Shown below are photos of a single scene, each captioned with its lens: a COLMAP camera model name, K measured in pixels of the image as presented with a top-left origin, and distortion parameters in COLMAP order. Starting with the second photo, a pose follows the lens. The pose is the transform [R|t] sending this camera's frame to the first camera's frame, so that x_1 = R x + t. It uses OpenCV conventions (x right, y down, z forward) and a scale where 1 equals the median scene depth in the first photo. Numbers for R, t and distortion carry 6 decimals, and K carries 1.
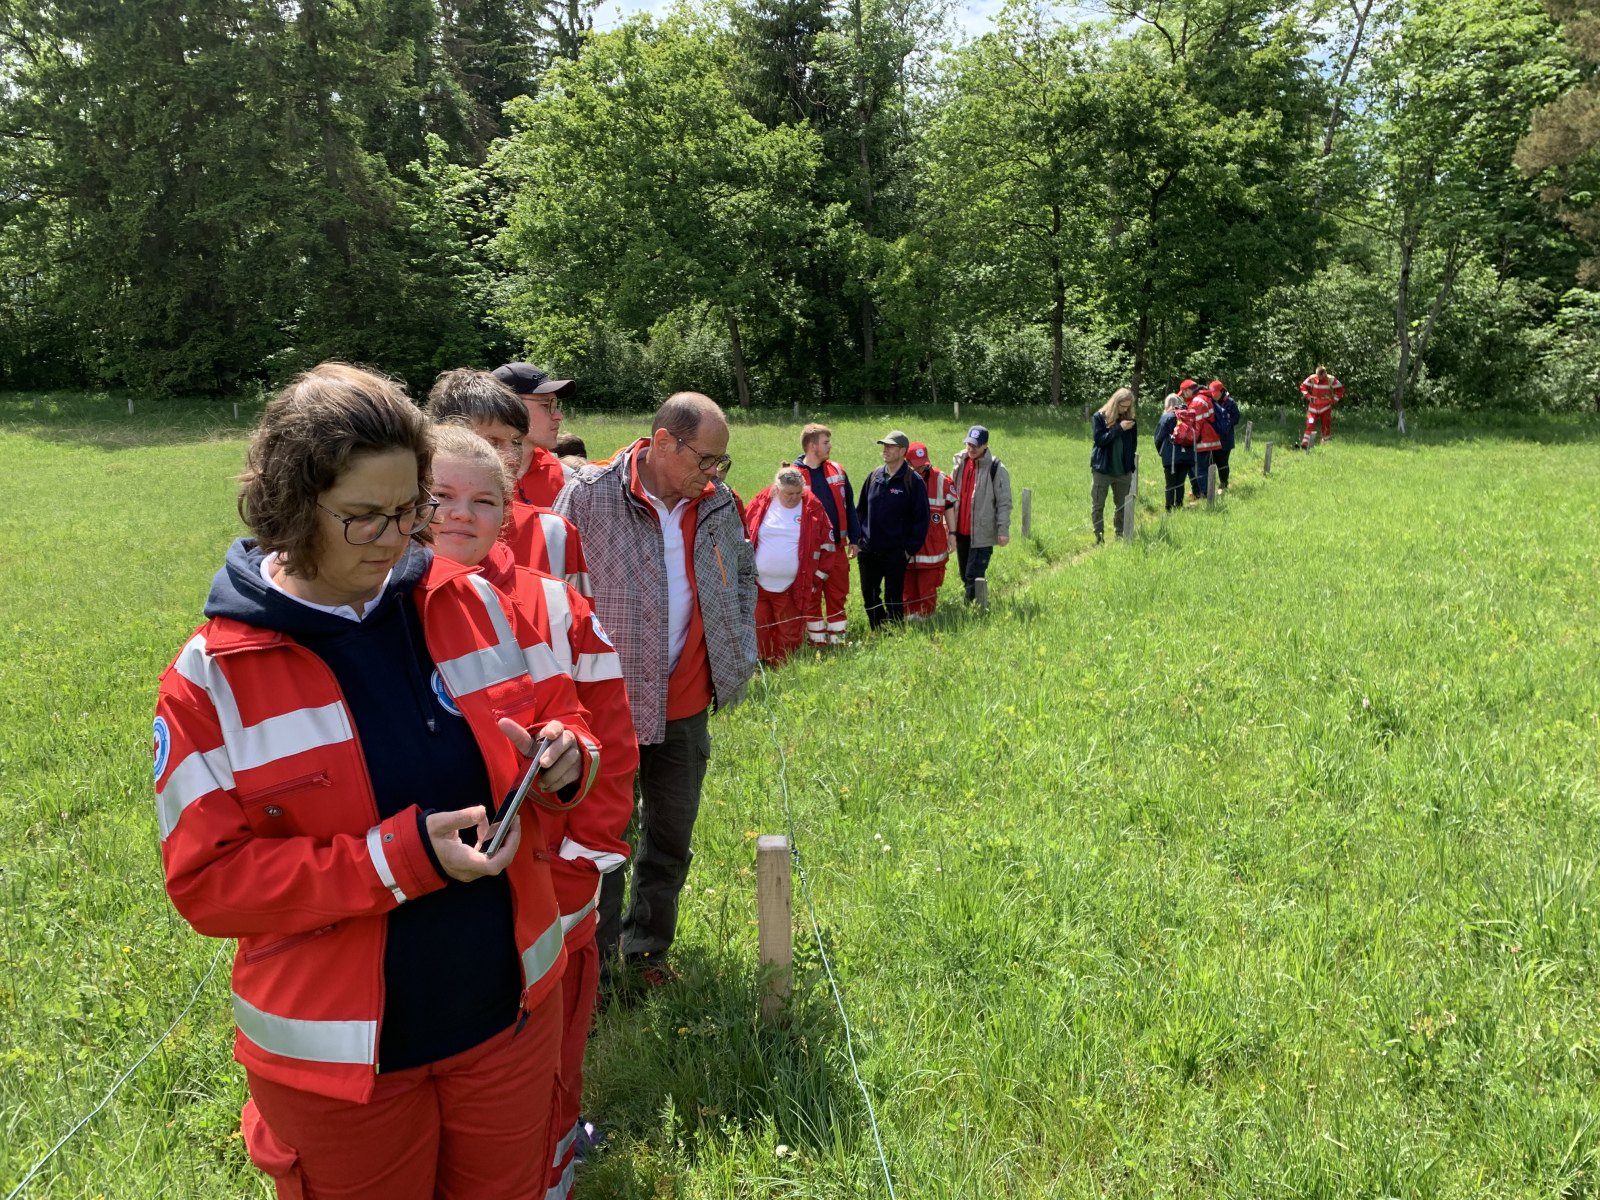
lens RADIAL K [[1233.9, 0, 809.5], [0, 1233.9, 604.2], [0, 0, 1]] dist [0.017142, -0.009968]
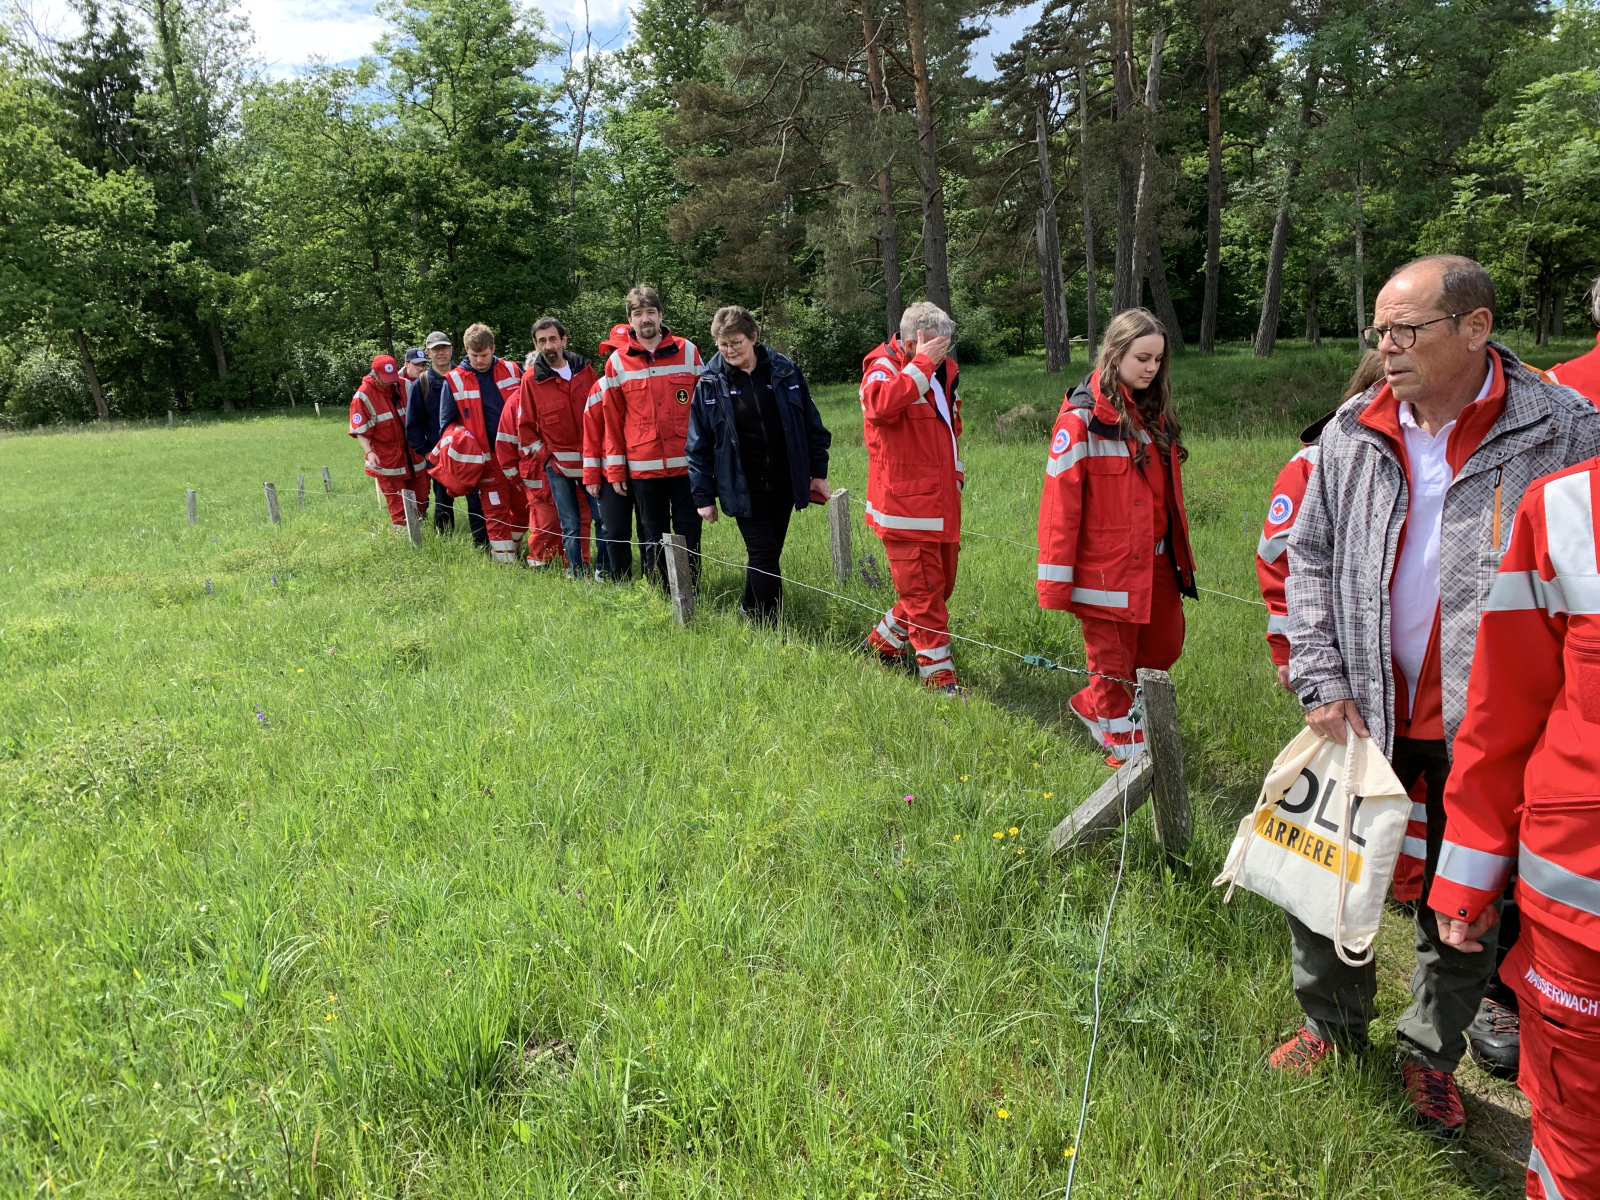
lens RADIAL K [[1233.9, 0, 805.1], [0, 1233.9, 590.4], [0, 0, 1]] dist [0.017142, -0.009968]
pose [[0.864269, -0.128312, 0.486390, -0.082322], [0.136944, 0.990416, 0.017941, 0.067236], [-0.484031, 0.051102, 0.873558, -0.314963]]
